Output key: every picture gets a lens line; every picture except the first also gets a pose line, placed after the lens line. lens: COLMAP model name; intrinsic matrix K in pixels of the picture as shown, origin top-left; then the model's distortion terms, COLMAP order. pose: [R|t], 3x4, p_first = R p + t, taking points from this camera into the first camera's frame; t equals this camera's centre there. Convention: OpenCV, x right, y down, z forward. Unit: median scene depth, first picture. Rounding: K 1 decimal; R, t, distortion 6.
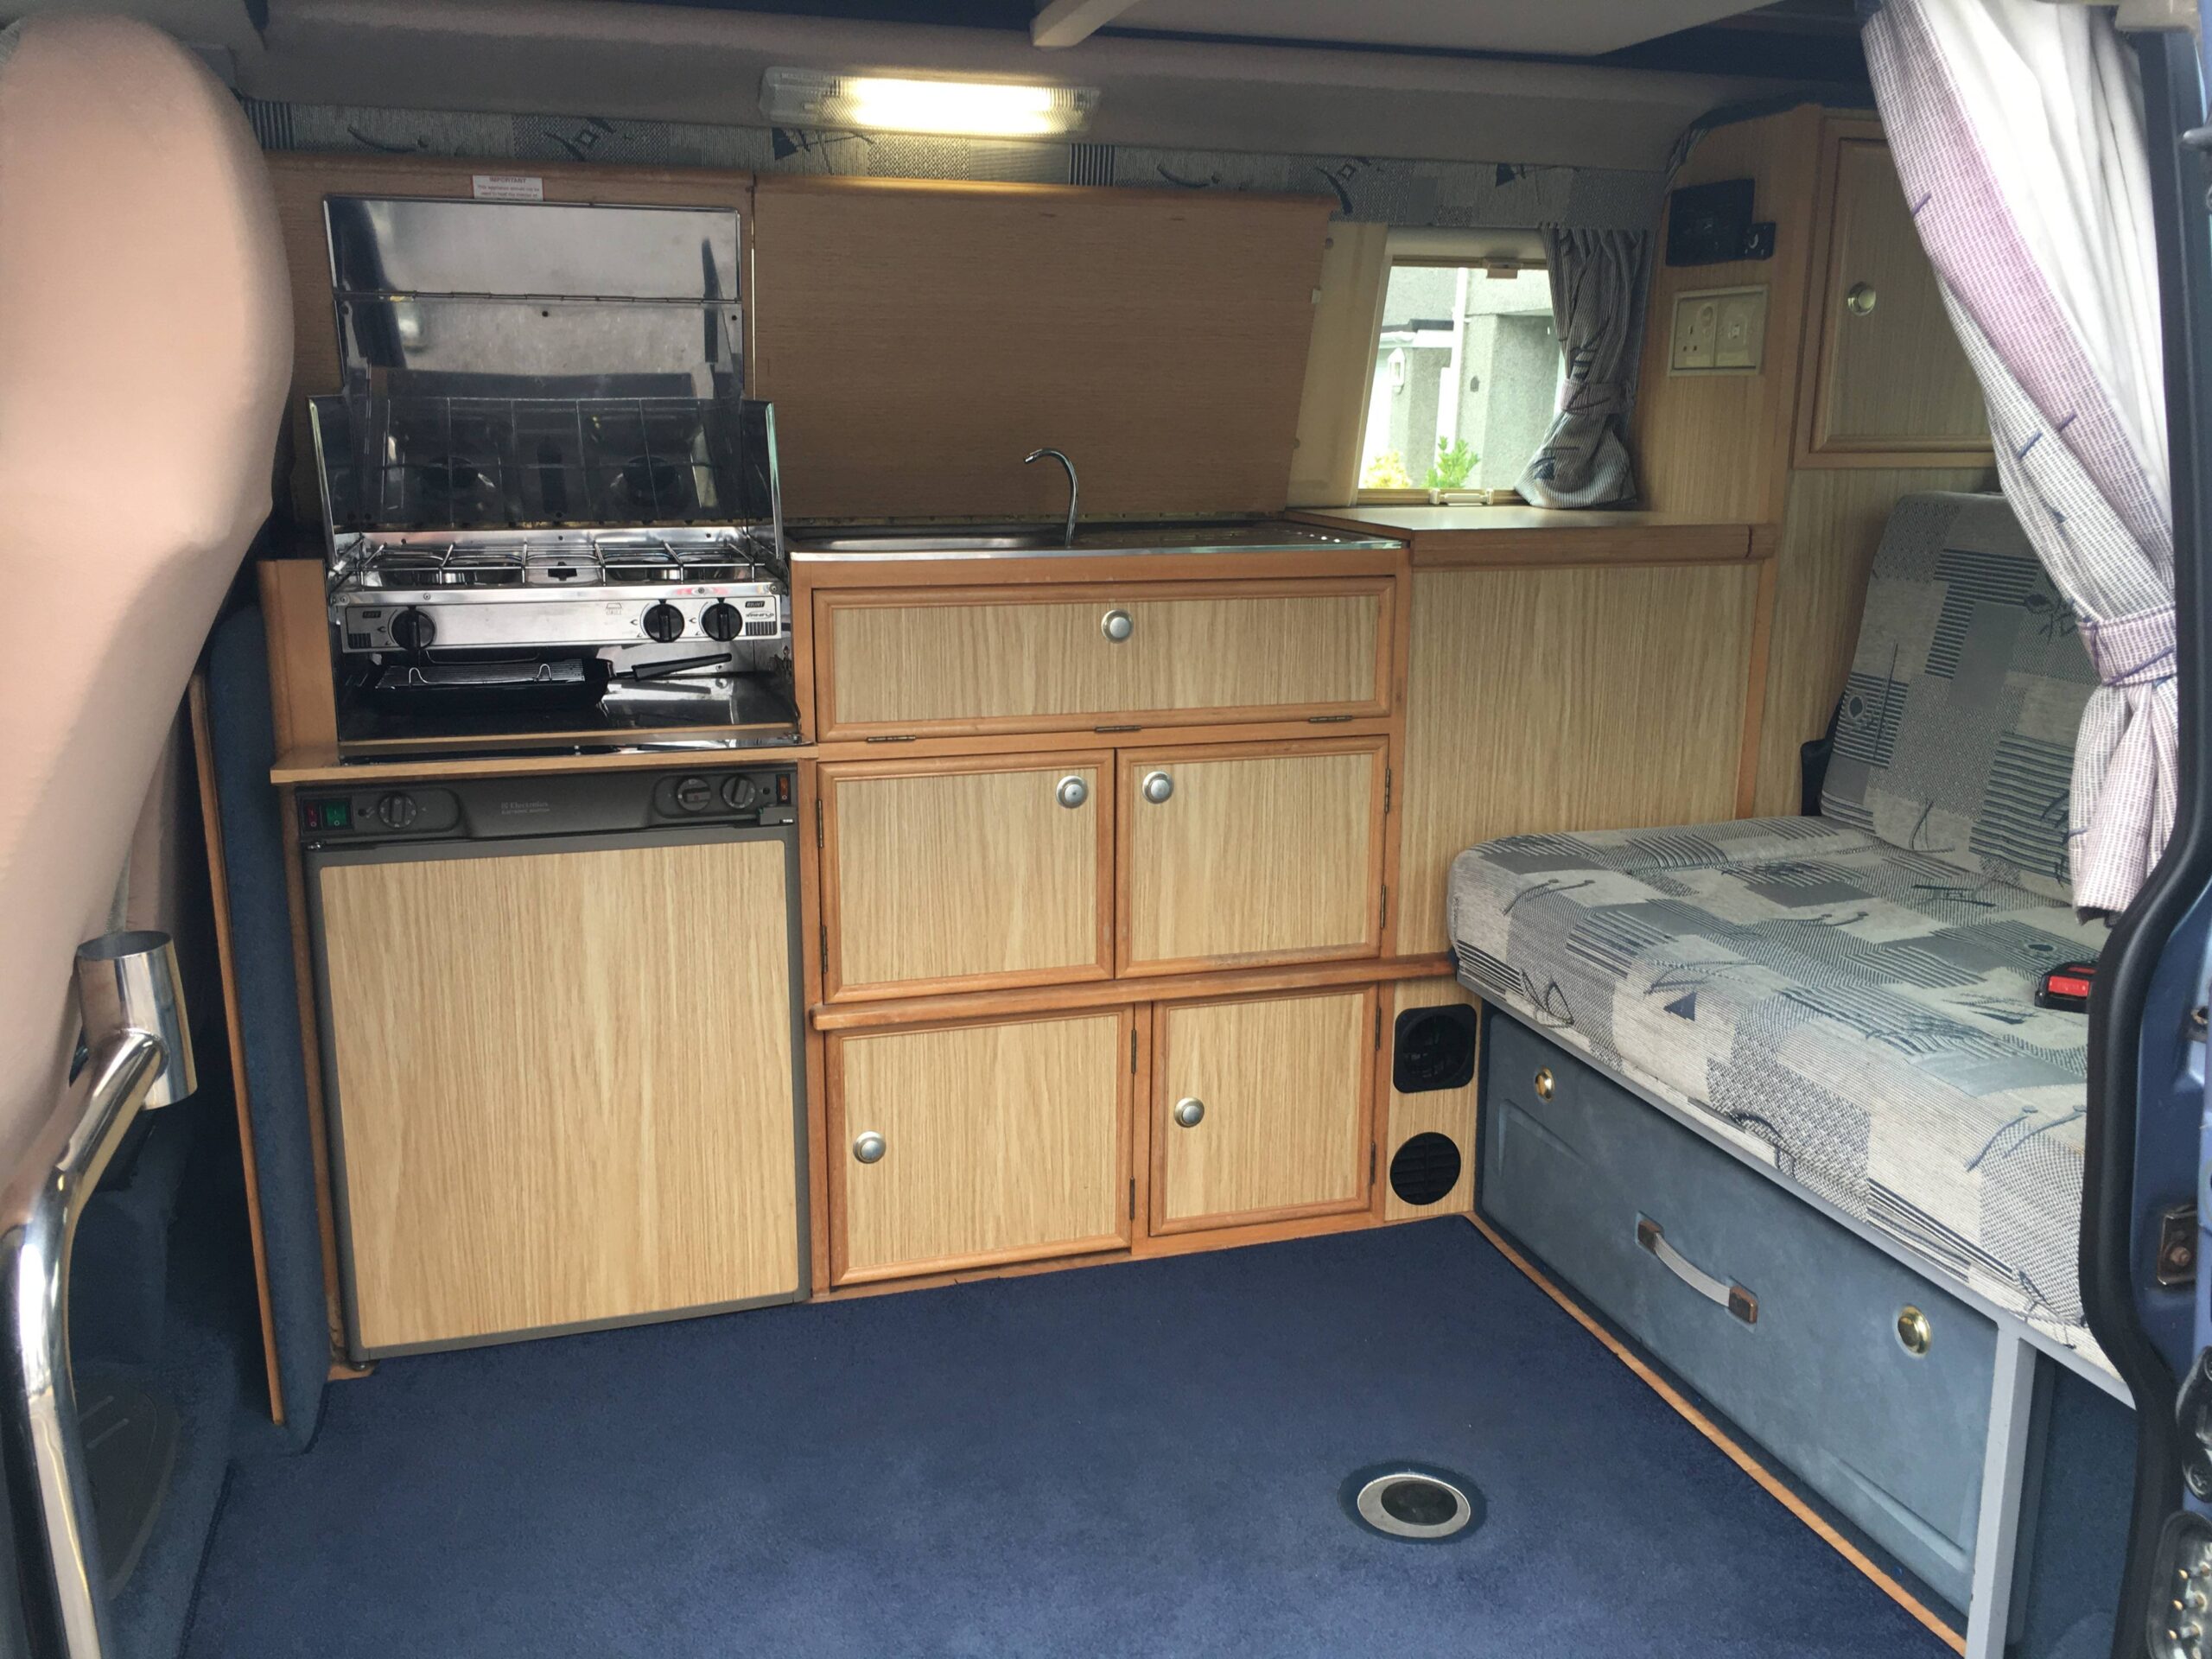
lens RADIAL K [[1876.1, 0, 1107.4], [0, 1876.1, 832.4], [0, 0, 1]] dist [0.083370, -0.113088]
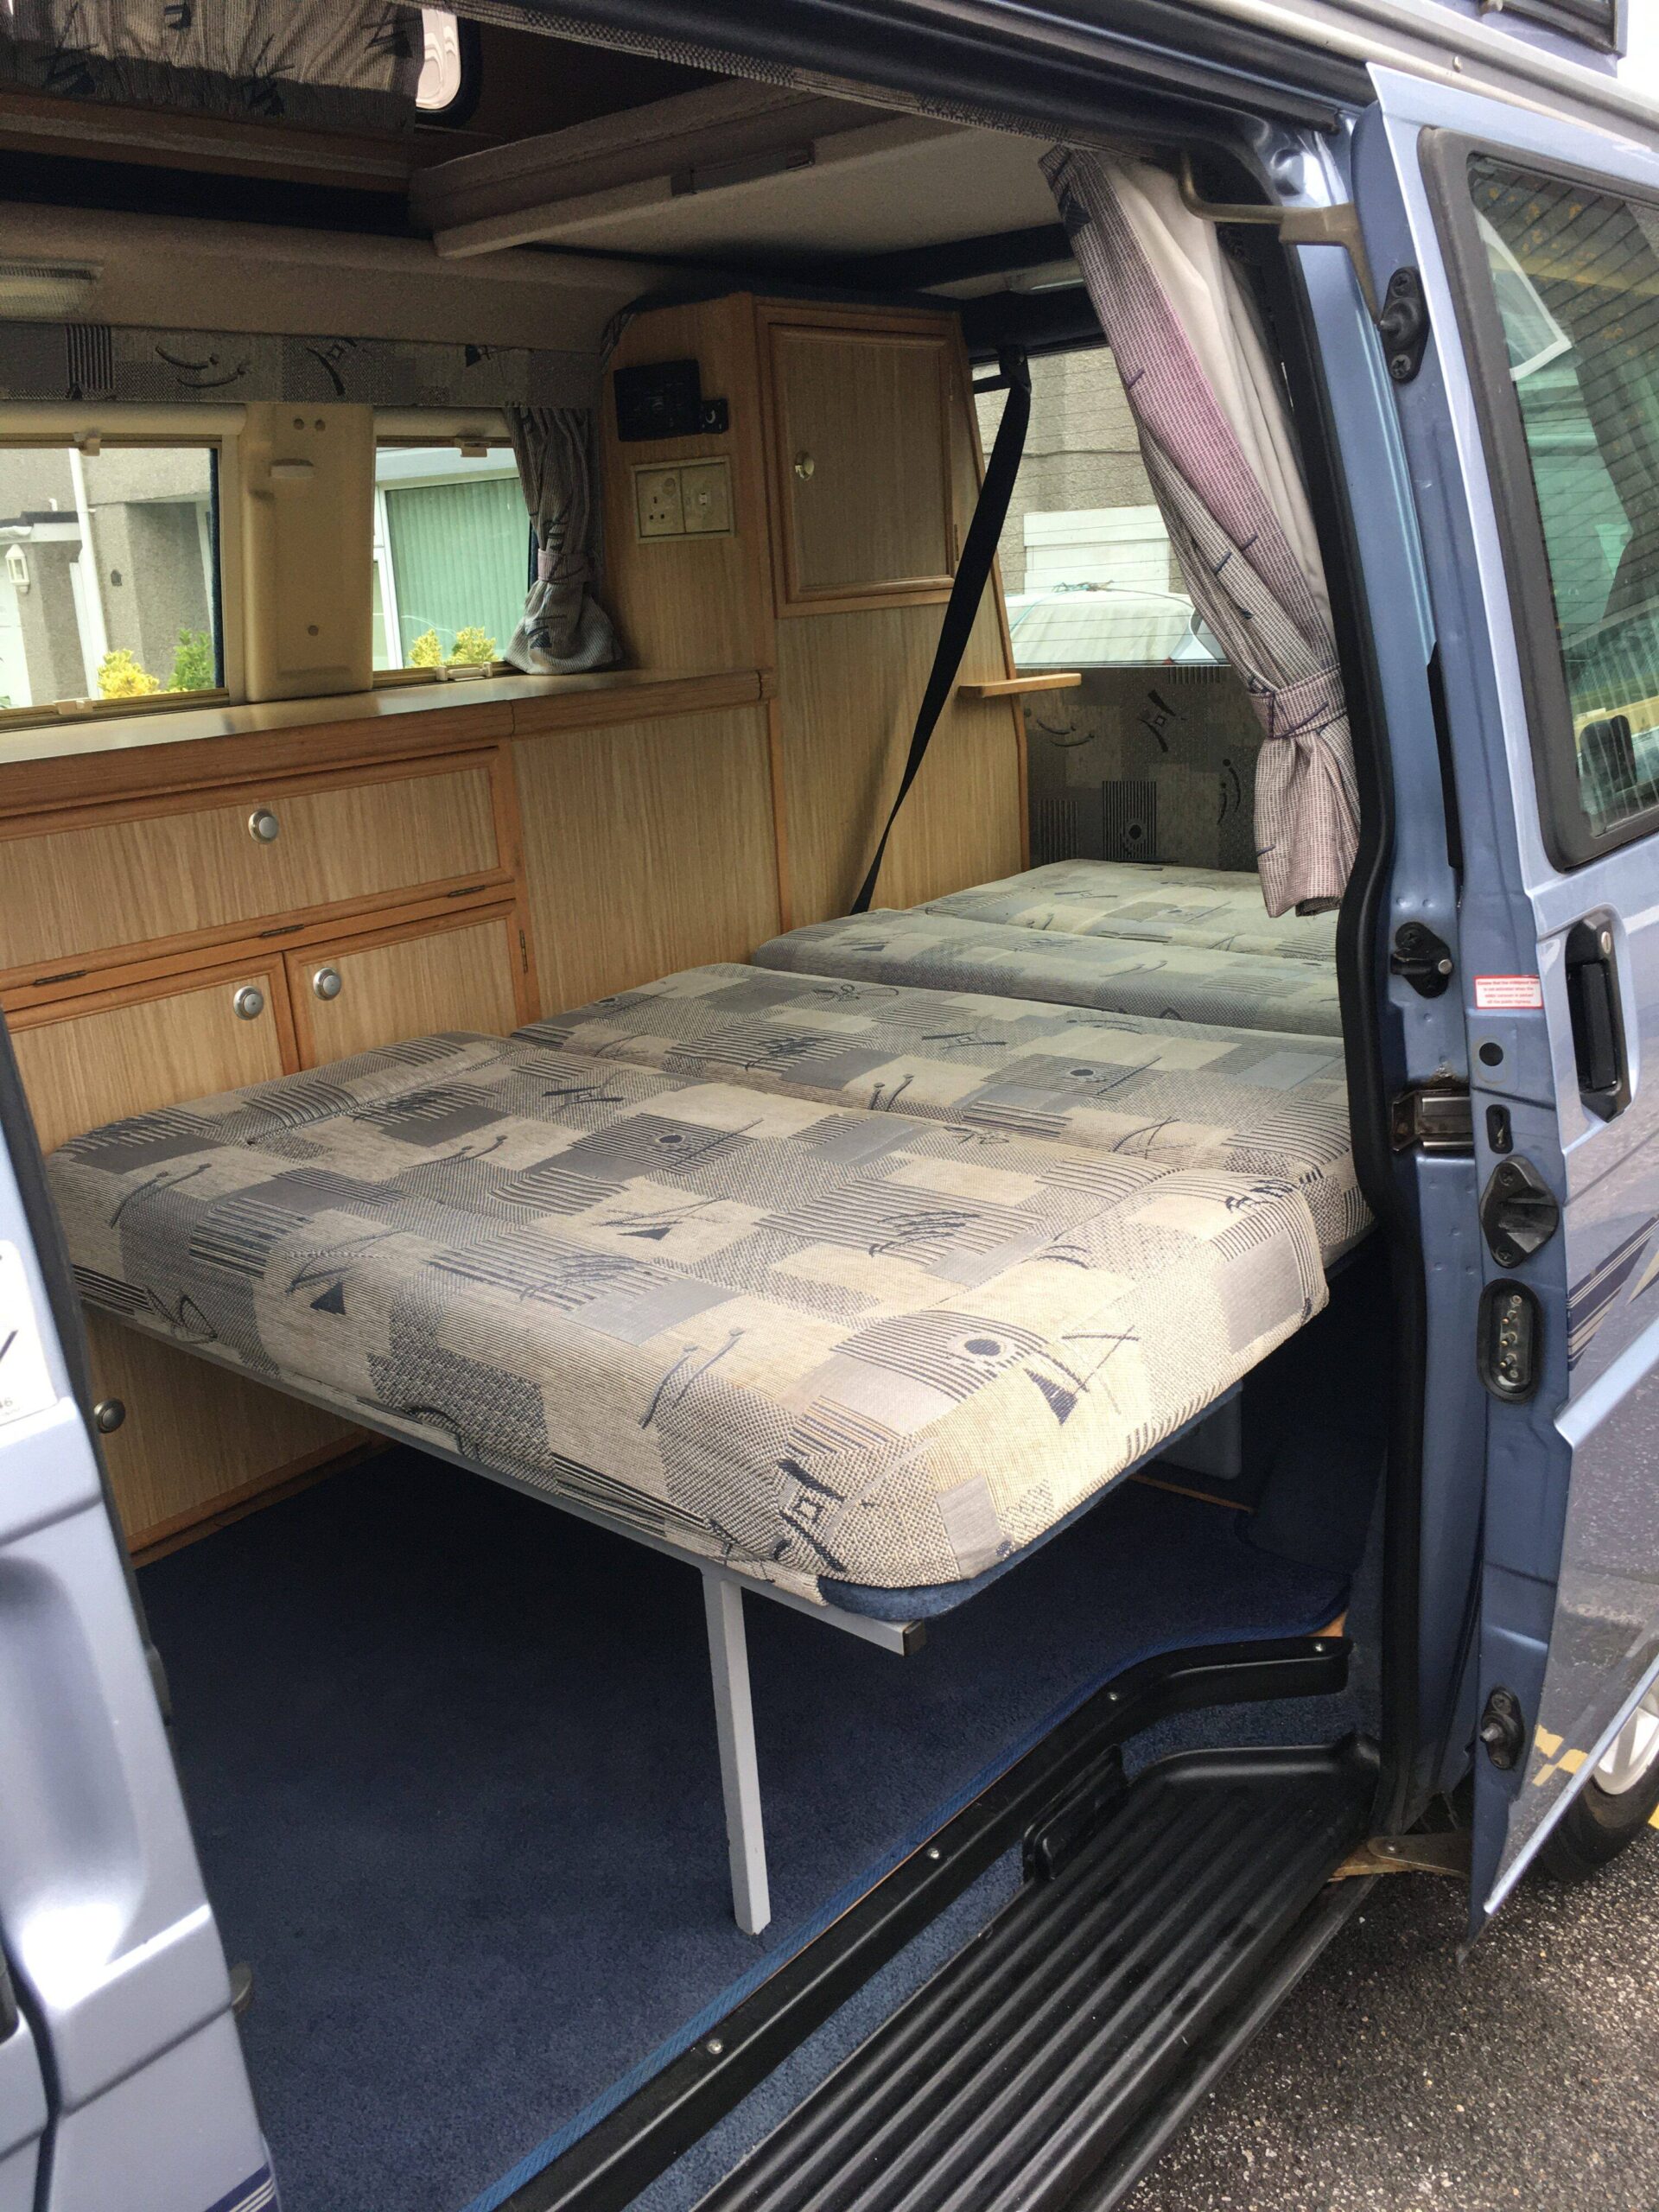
lens RADIAL K [[1876.1, 0, 837.2], [0, 1876.1, 1123.0], [0, 0, 1]] dist [0.083370, -0.113088]
pose [[0.837853, -0.214343, 0.502055, -0.270908], [0.188296, 0.976722, 0.102756, -0.003714], [-0.512393, 0.008441, 0.858710, 0.001188]]
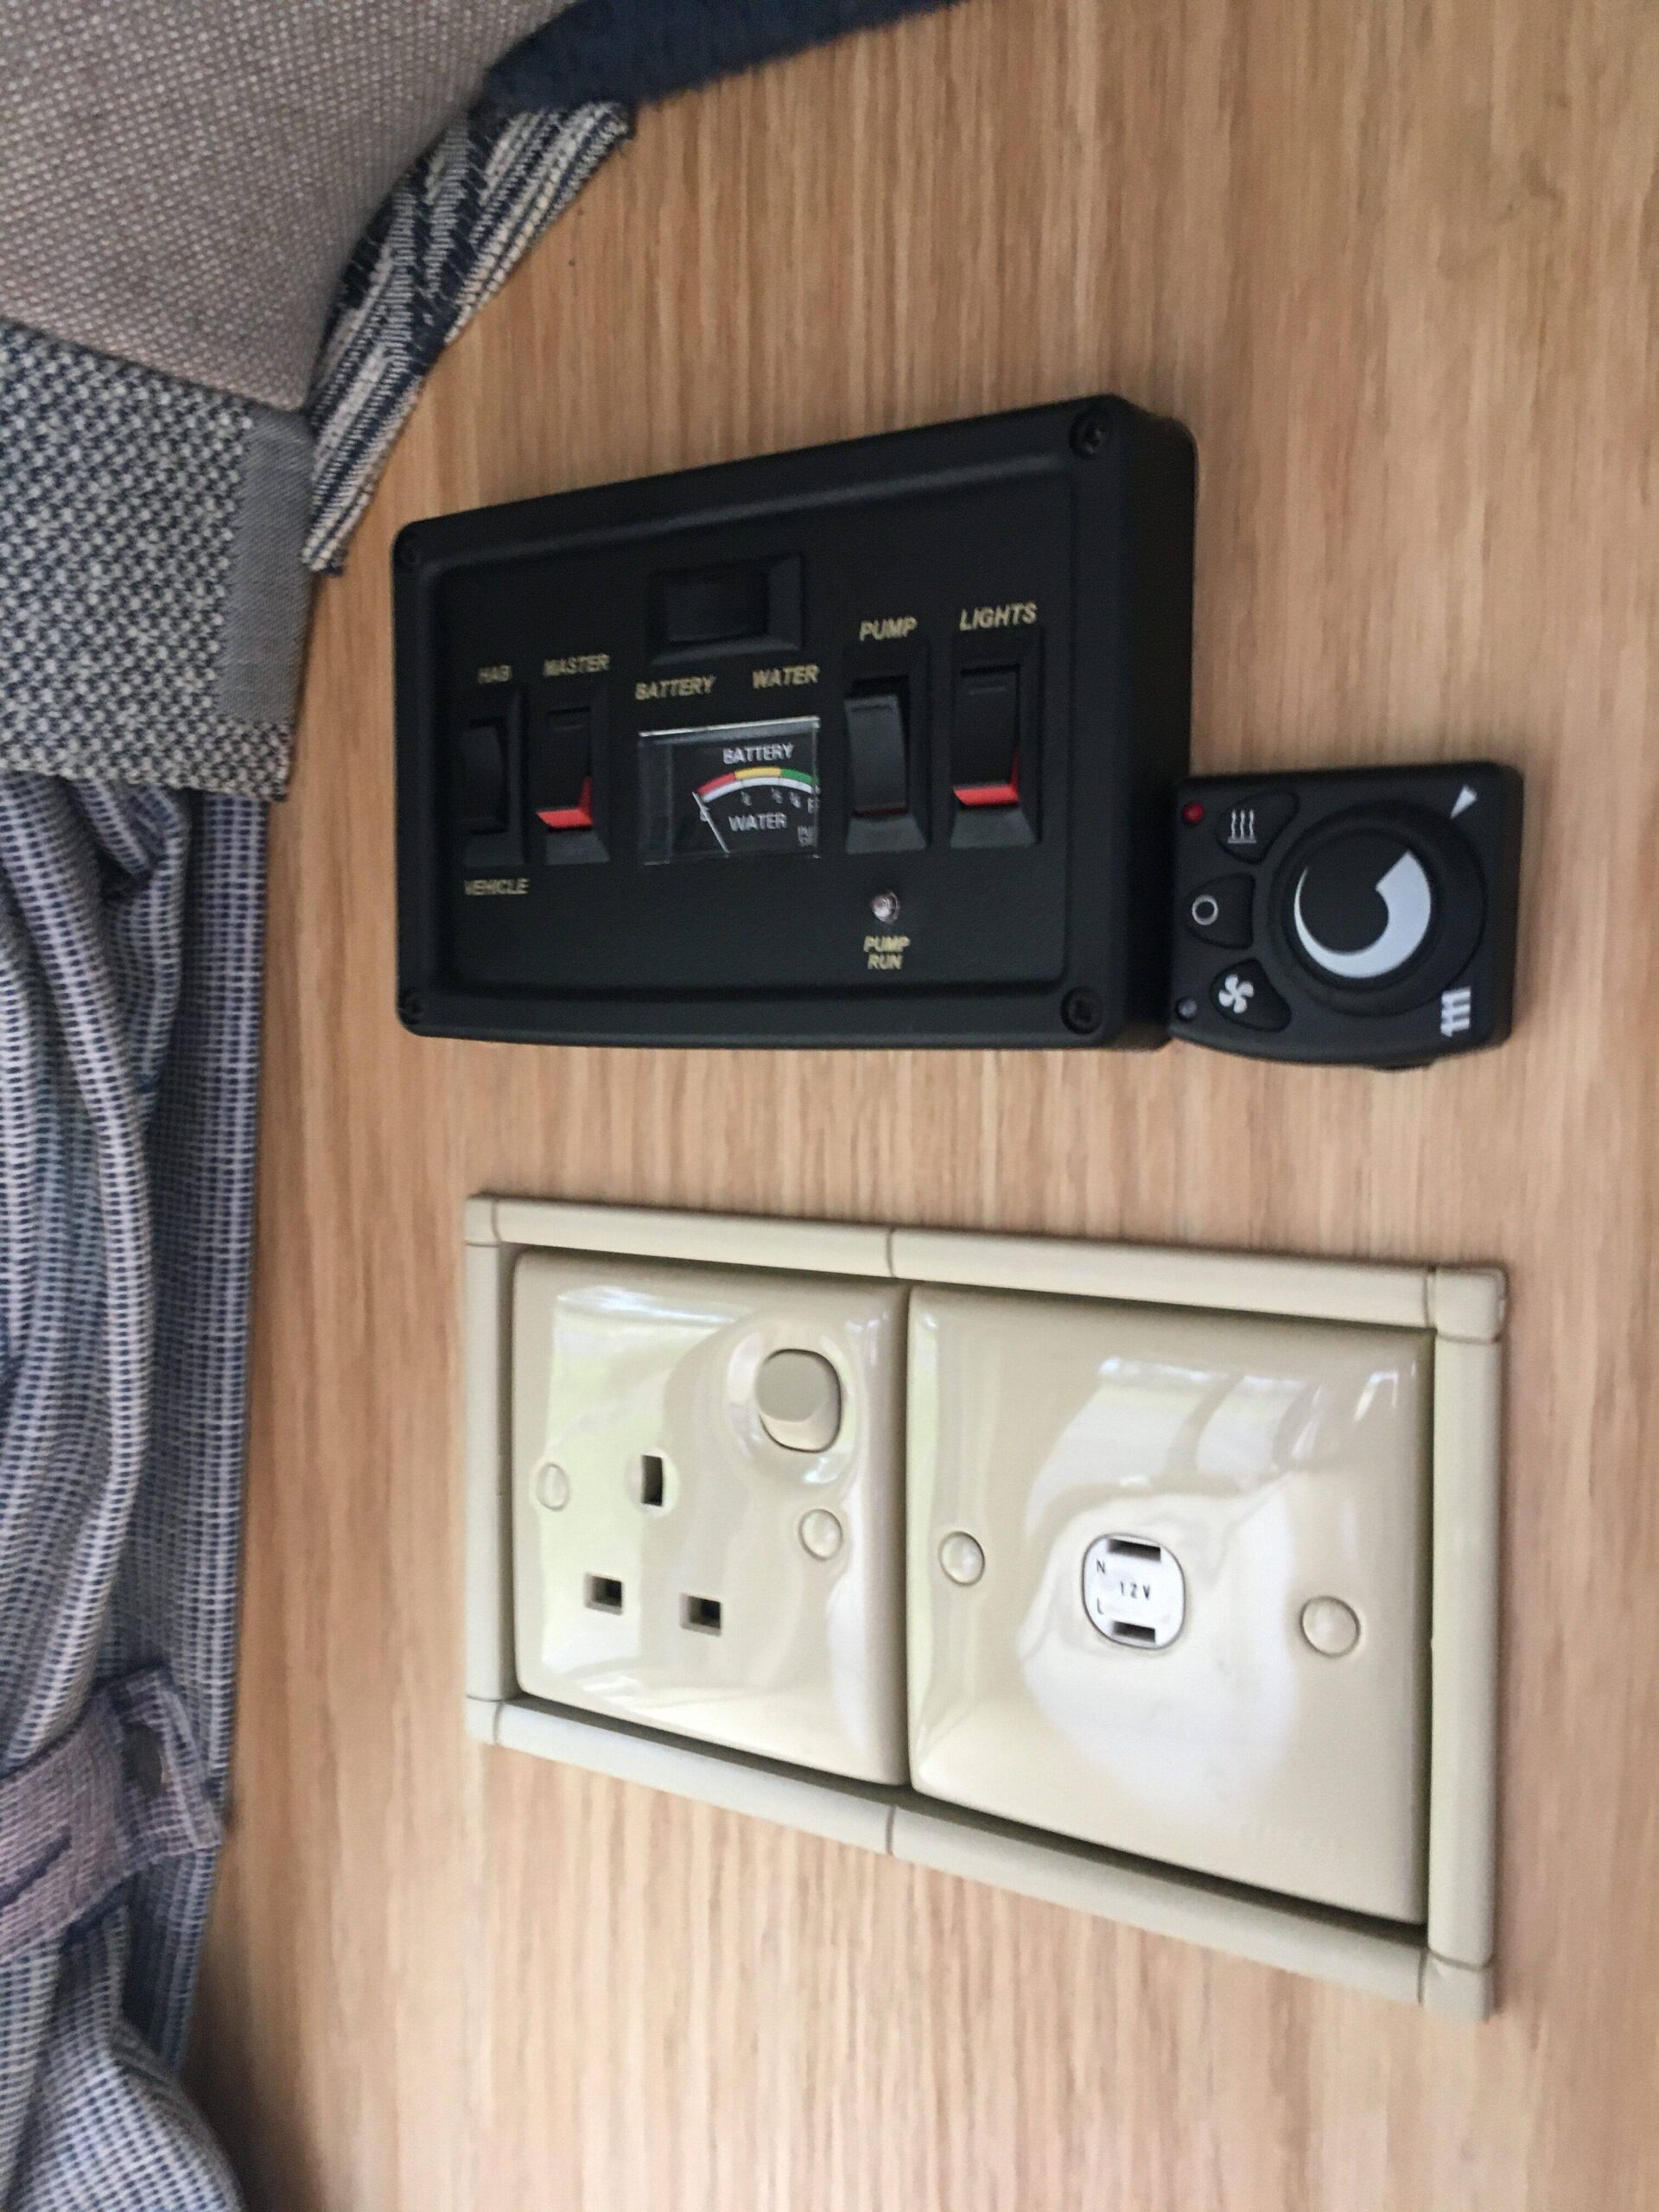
lens RADIAL K [[1876.1, 0, 820.9], [0, 1876.1, 1108.3], [0, 0, 1]] dist [0.083370, -0.113088]
pose [[0.766675, -0.047970, 0.640240, 0.263708], [0.153934, 0.981853, -0.110768, -0.316162], [-0.623308, 0.183478, 0.760147, 1.014166]]
